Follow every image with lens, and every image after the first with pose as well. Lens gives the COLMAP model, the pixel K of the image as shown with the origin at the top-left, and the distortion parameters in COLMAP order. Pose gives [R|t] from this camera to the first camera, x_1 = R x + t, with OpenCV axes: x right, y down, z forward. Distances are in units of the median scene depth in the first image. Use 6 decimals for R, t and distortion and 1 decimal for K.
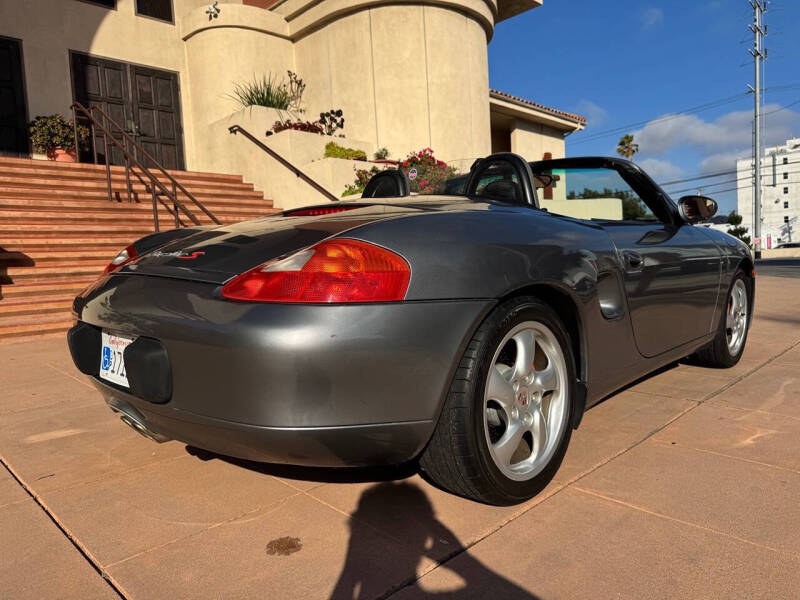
lens RADIAL K [[568.3, 0, 400.0], [0, 568.3, 304.1], [0, 0, 1]] dist [0.001541, -0.024999]
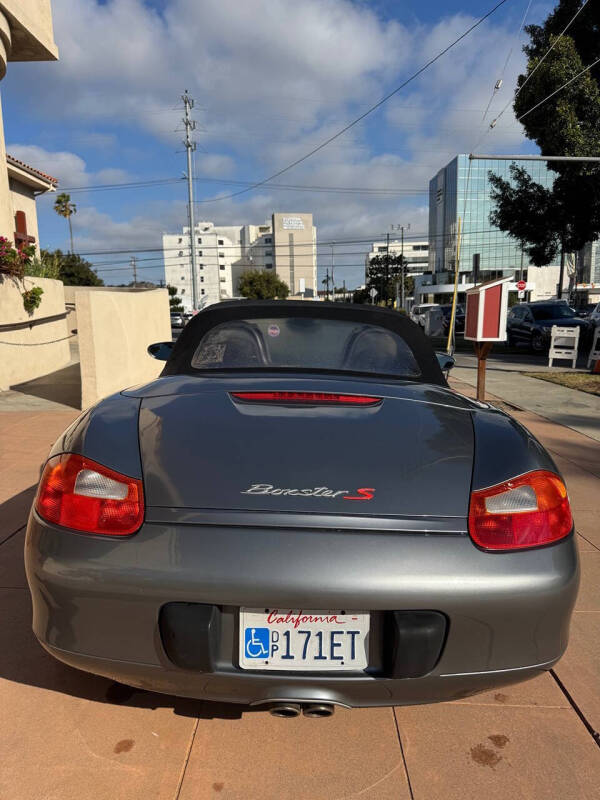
lens RADIAL K [[568.3, 0, 300.0], [0, 568.3, 400.0], [0, 0, 1]] dist [0.001541, -0.024999]
pose [[0.713348, -0.065764, 0.697718, -0.187204], [0.022819, 0.997239, 0.070665, -0.052685], [-0.700439, -0.034487, 0.712879, 0.083693]]
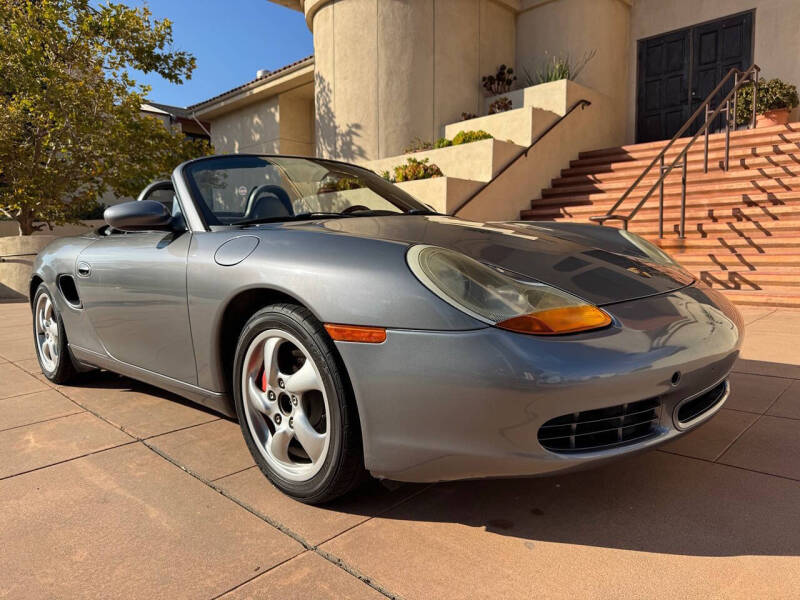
lens RADIAL K [[577.1, 0, 400.0], [0, 577.1, 300.0], [0, 0, 1]] dist [-0.021336, 0.000837]
pose [[-0.010874, 0.119820, -0.992736, 0.403426], [-0.052724, 0.991345, 0.120230, -0.048107], [0.998550, 0.053649, -0.004462, 0.417341]]
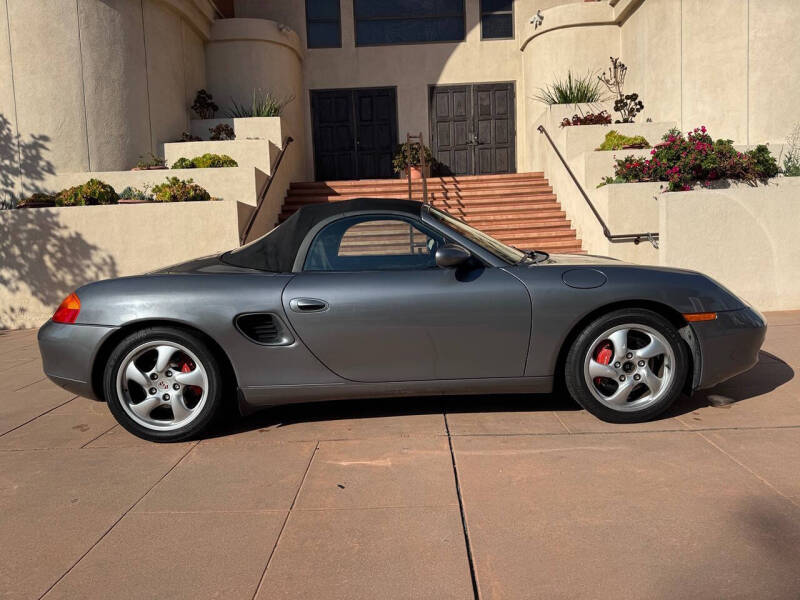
lens RADIAL K [[566.4, 0, 397.9], [0, 566.4, 302.3], [0, 0, 1]] dist [0.001844, -0.031455]
pose [[0.689876, 0.076171, -0.719909, 0.355596], [-0.042712, 0.996999, 0.064558, -0.040992], [0.722667, -0.013788, 0.691059, 0.059552]]
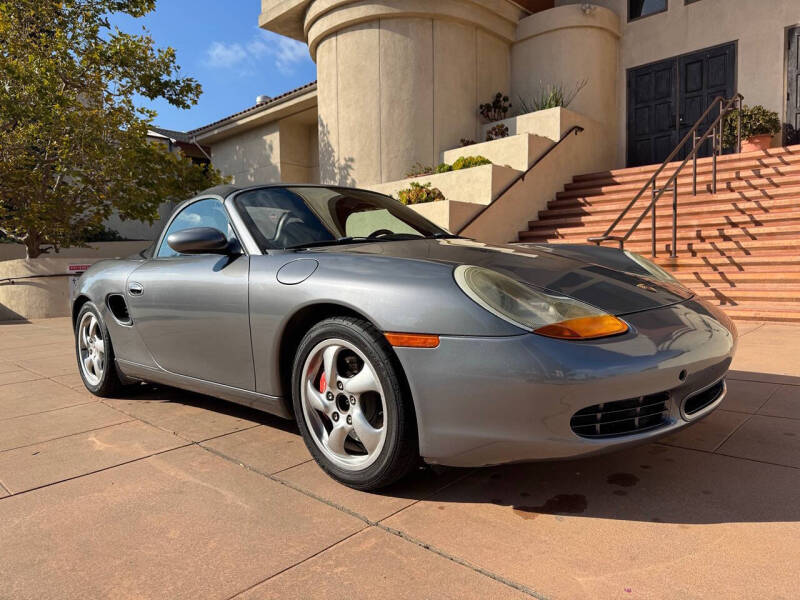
lens RADIAL K [[568.3, 0, 400.0], [0, 568.3, 304.1], [0, 0, 1]] dist [0.001541, -0.024999]
pose [[0.001456, 0.093385, -0.995629, 0.431333], [-0.047150, 0.994529, 0.093213, -0.047986], [0.998887, 0.046808, 0.005851, 0.398834]]
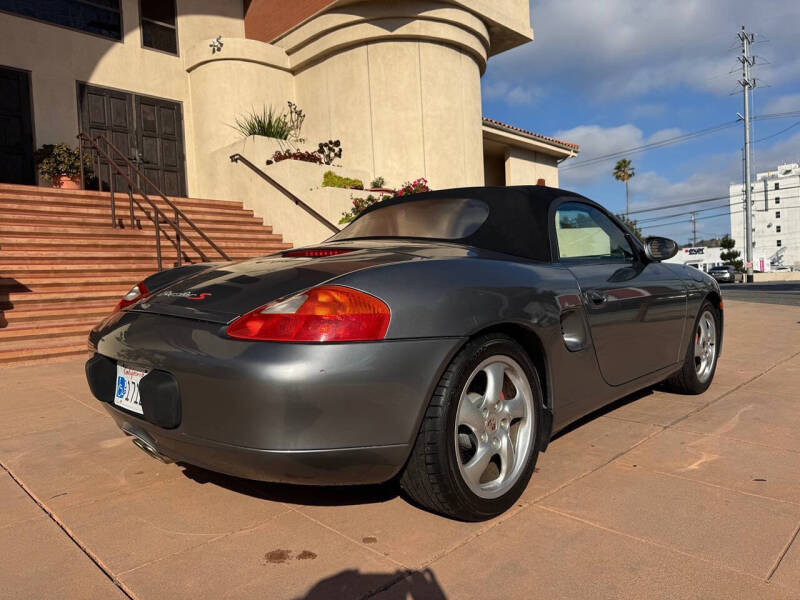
lens RADIAL K [[566.1, 0, 403.1], [0, 566.1, 300.7], [0, 0, 1]] dist [0.012278, -0.032016]
pose [[0.999939, 0.005313, 0.009653, 0.005470], [-0.004895, 0.999069, -0.042866, -0.005741], [-0.009872, 0.042816, 0.999034, -0.025081]]
